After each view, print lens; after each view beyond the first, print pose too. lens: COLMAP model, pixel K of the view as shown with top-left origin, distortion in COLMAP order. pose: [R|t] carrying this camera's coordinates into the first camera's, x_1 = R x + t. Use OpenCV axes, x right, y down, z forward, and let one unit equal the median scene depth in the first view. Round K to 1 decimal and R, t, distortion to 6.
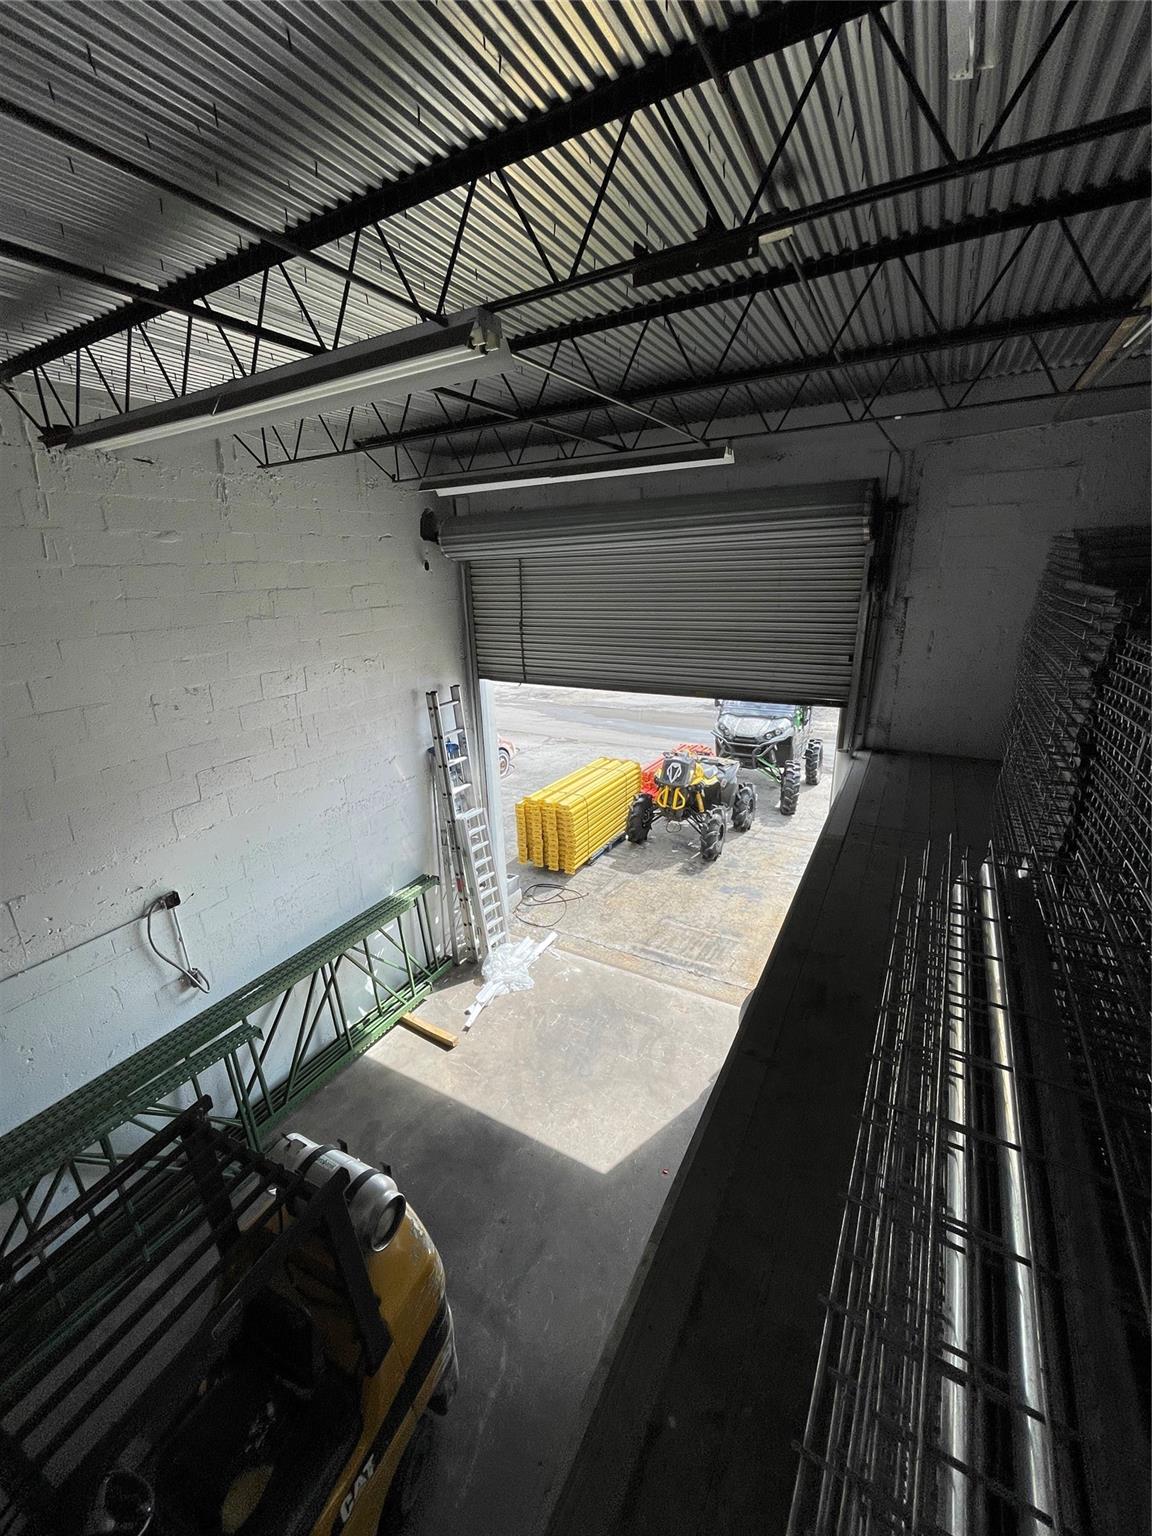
lens RADIAL K [[615.8, 0, 576.0], [0, 615.8, 768.0], [0, 0, 1]] dist [-0.023689, -0.014461]
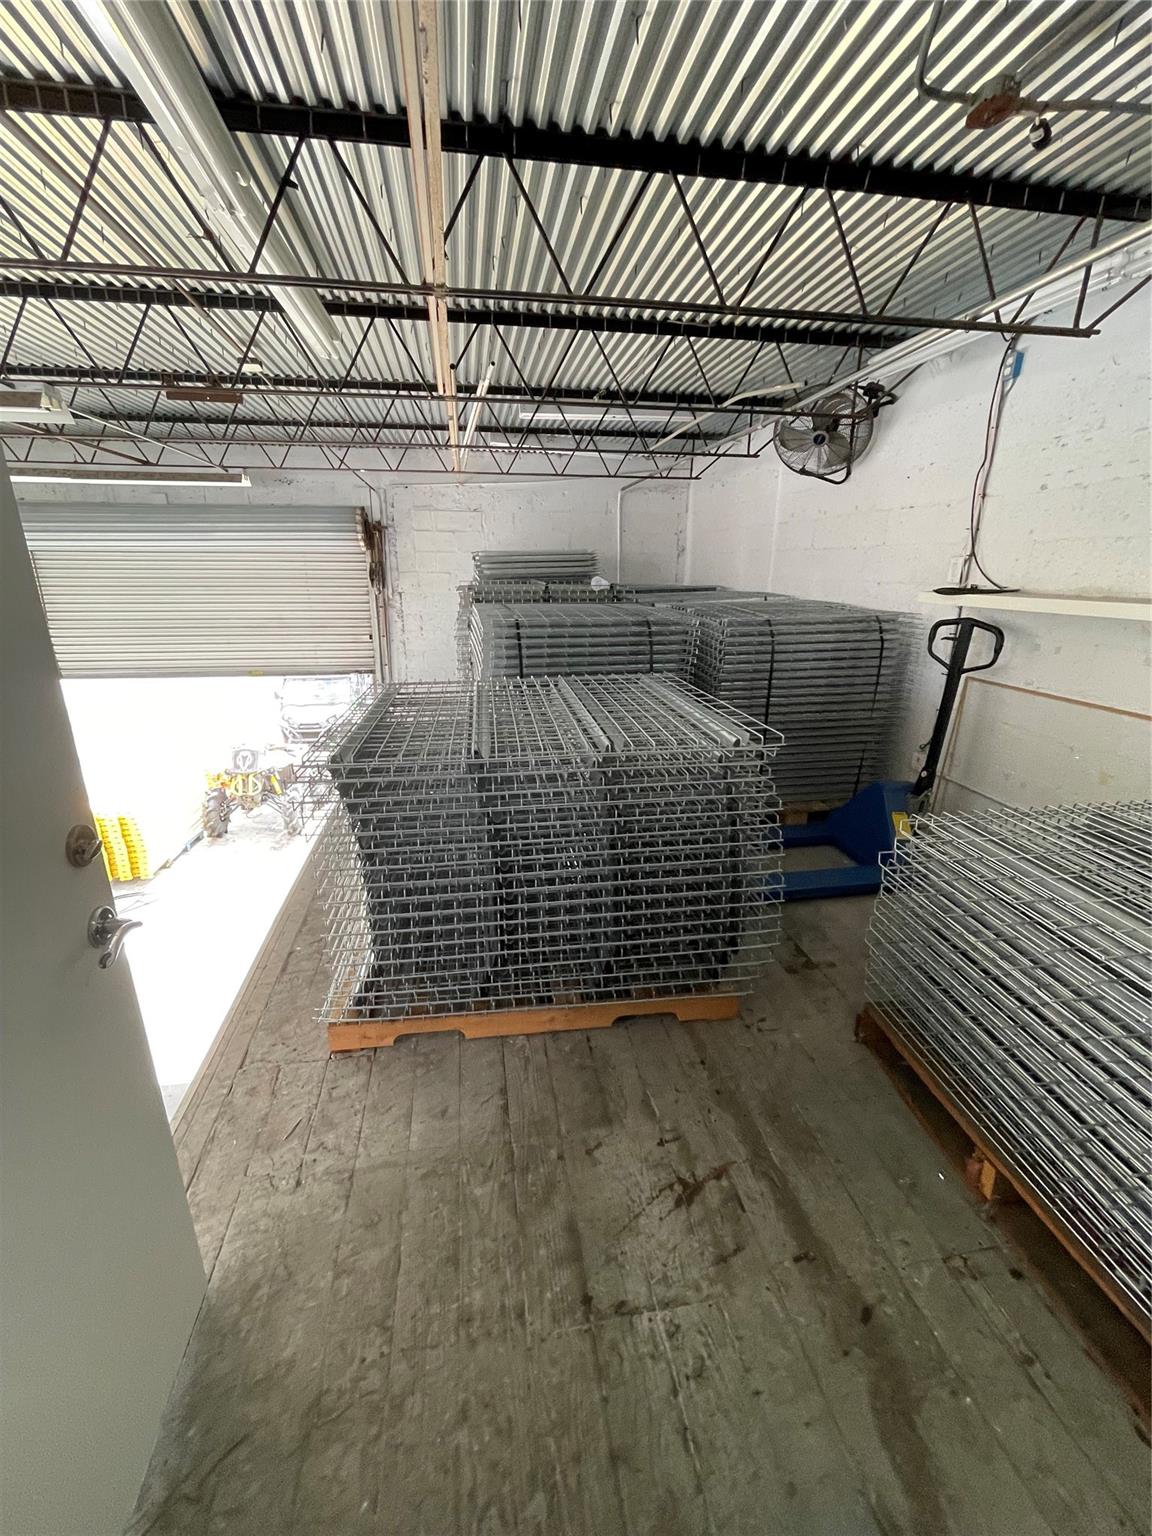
lens RADIAL K [[615.8, 0, 576.0], [0, 615.8, 768.0], [0, 0, 1]] dist [-0.023689, -0.014461]
pose [[0.783881, -0.151037, 0.602262, -0.028308], [0.154727, 0.986881, 0.046107, 0.060062], [-0.601324, 0.057044, 0.796966, -0.178479]]
